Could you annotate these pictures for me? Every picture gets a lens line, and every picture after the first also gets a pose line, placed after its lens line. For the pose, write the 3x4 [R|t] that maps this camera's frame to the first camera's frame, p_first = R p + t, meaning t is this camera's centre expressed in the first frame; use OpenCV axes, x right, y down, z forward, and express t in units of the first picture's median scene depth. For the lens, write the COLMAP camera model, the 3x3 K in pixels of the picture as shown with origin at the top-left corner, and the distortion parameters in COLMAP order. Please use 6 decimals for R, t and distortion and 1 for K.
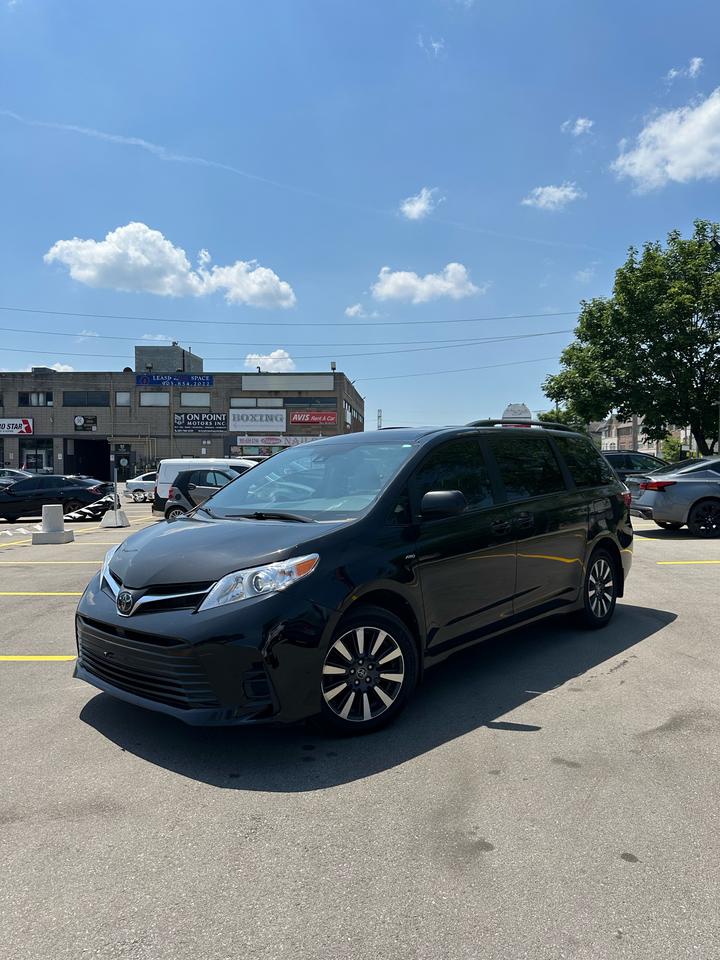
lens RADIAL K [[664.3, 0, 362.6], [0, 664.3, 485.8], [0, 0, 1]] dist [0.188595, -0.381531]
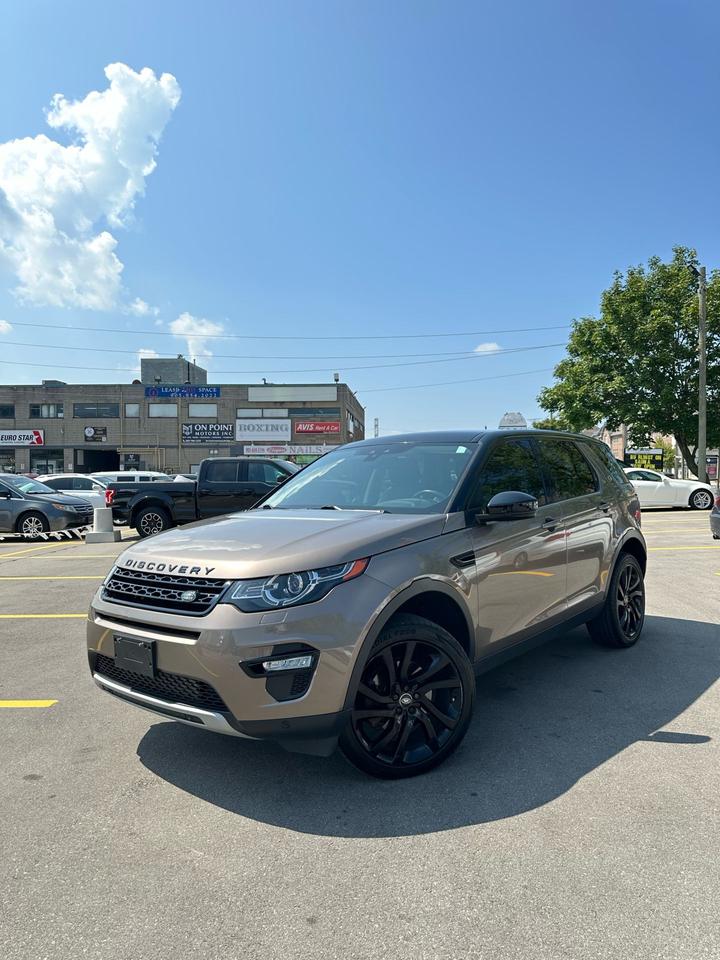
lens RADIAL K [[671.9, 0, 363.8], [0, 671.9, 483.1], [0, 0, 1]] dist [0.202956, -0.402586]
pose [[0.999948, -0.006890, 0.007530, -0.010374], [0.007018, 0.999827, -0.017196, 0.002790], [-0.007410, 0.017248, 0.999824, -0.043055]]
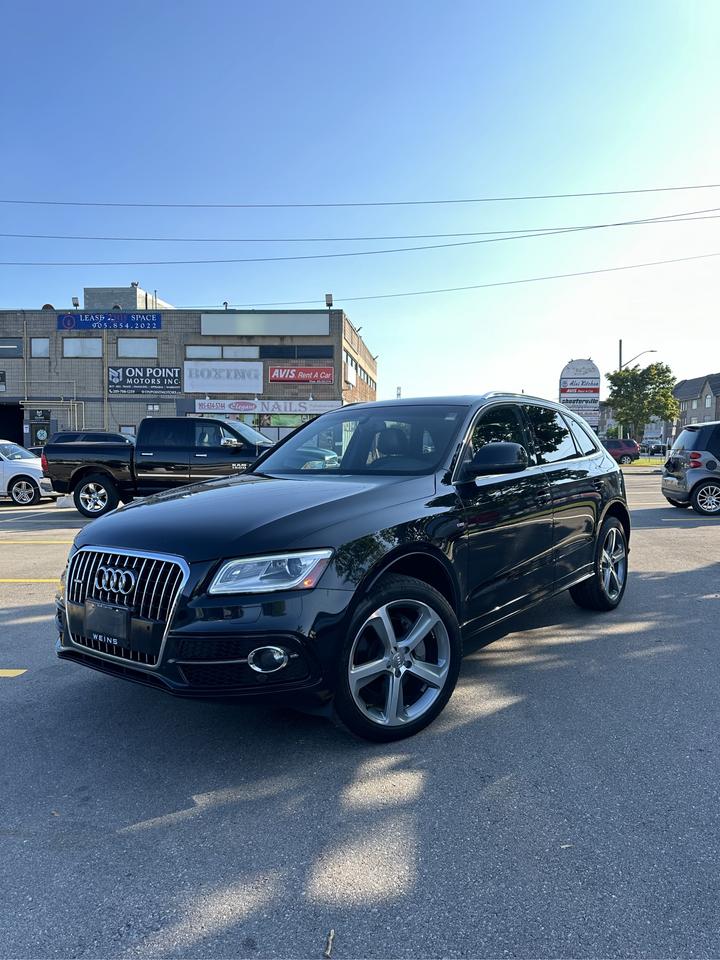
lens RADIAL K [[724.0, 0, 370.6], [0, 724.0, 498.4], [0, 0, 1]] dist [0.142840, -0.355763]
pose [[0.999902, 0.007637, -0.011738, 0.010623], [-0.007099, 0.998951, 0.045246, -0.004875], [0.012071, -0.045158, 0.998907, 0.213990]]
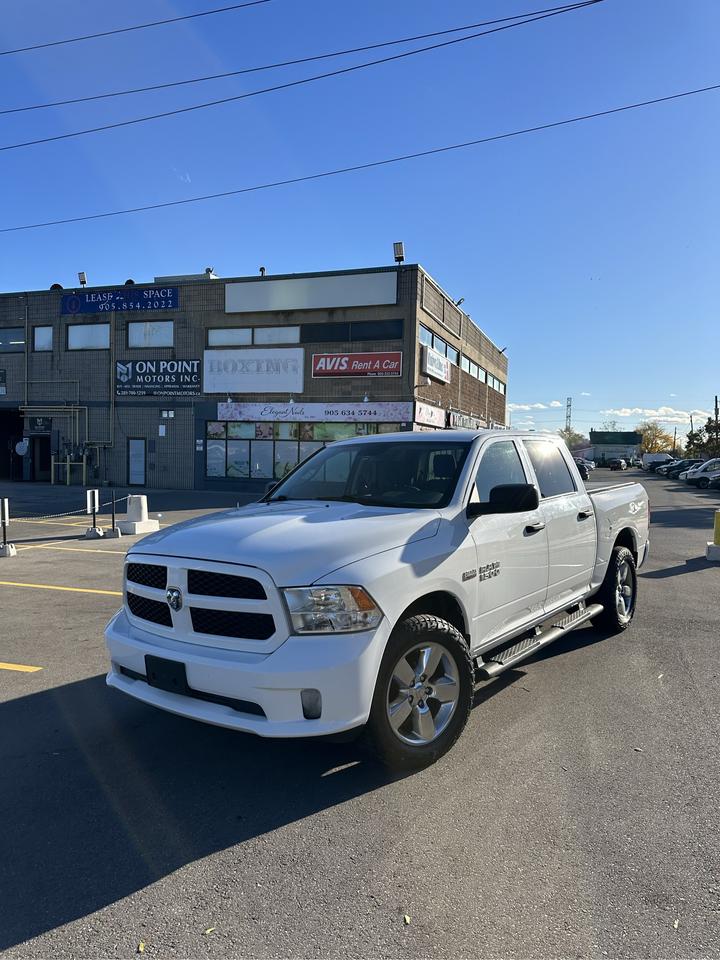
lens RADIAL K [[664.3, 0, 362.6], [0, 664.3, 485.8], [0, 0, 1]] dist [0.188595, -0.381531]
pose [[0.963405, 0.030340, -0.266326, 0.062776], [-0.026228, 0.999476, 0.018985, -0.022185], [0.266762, -0.011306, 0.963696, 0.523191]]
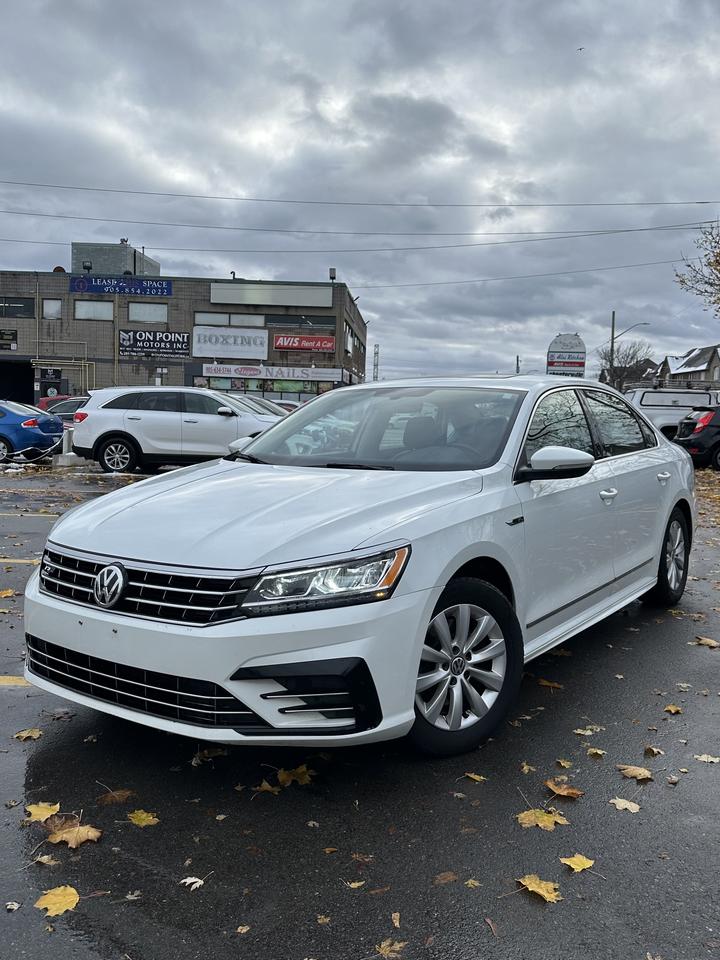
lens RADIAL K [[797.8, 0, 360.0], [0, 797.8, 480.0], [0, 0, 1]] dist [0.204727, -0.429205]
pose [[0.999423, 0.031346, 0.013074, -0.017297], [-0.032007, 0.998039, 0.053797, 0.002487], [-0.011363, -0.054184, 0.998466, 0.078919]]
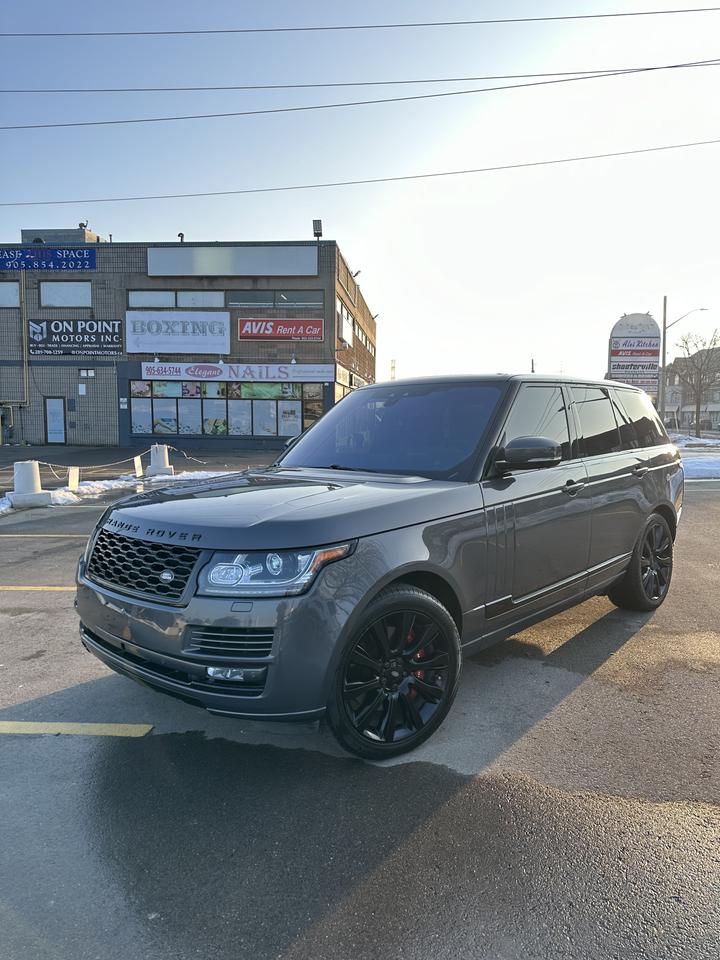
lens RADIAL K [[664.3, 0, 362.6], [0, 664.3, 485.8], [0, 0, 1]] dist [0.188595, -0.381531]
pose [[0.999810, 0.008154, -0.017717, 0.002933], [-0.006891, 0.997505, 0.070252, -0.013834], [0.018246, -0.070116, 0.997372, 0.445276]]
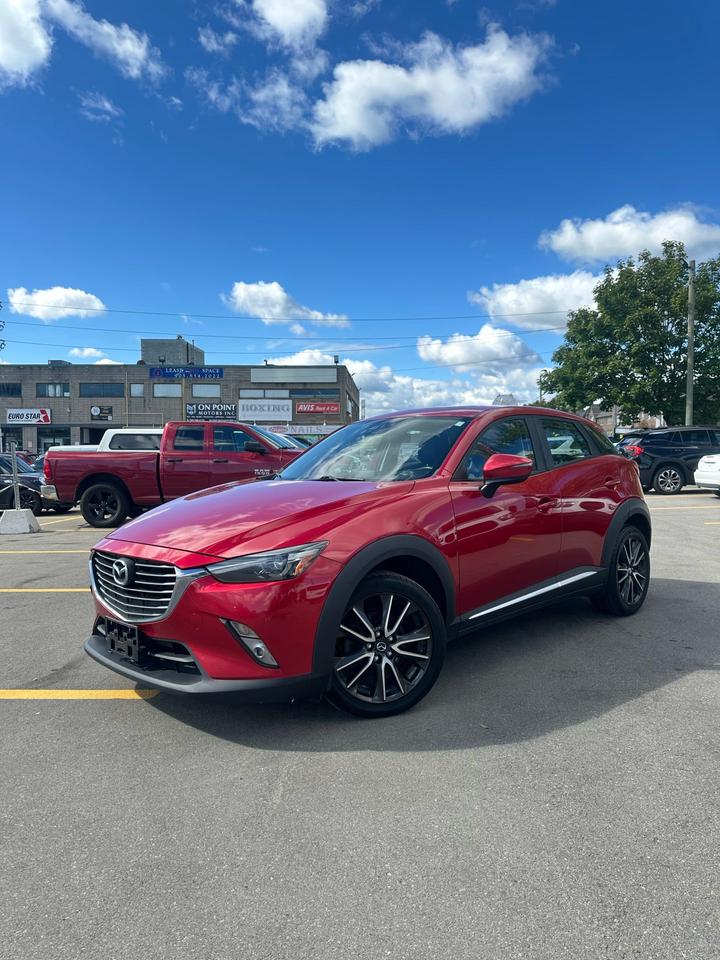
lens RADIAL K [[671.9, 0, 363.8], [0, 671.9, 483.1], [0, 0, 1]] dist [0.202956, -0.402586]
pose [[0.999499, -0.005006, 0.031247, -0.034160], [0.004686, 0.999936, 0.010286, 0.007850], [-0.031296, -0.010134, 0.999459, -0.084276]]
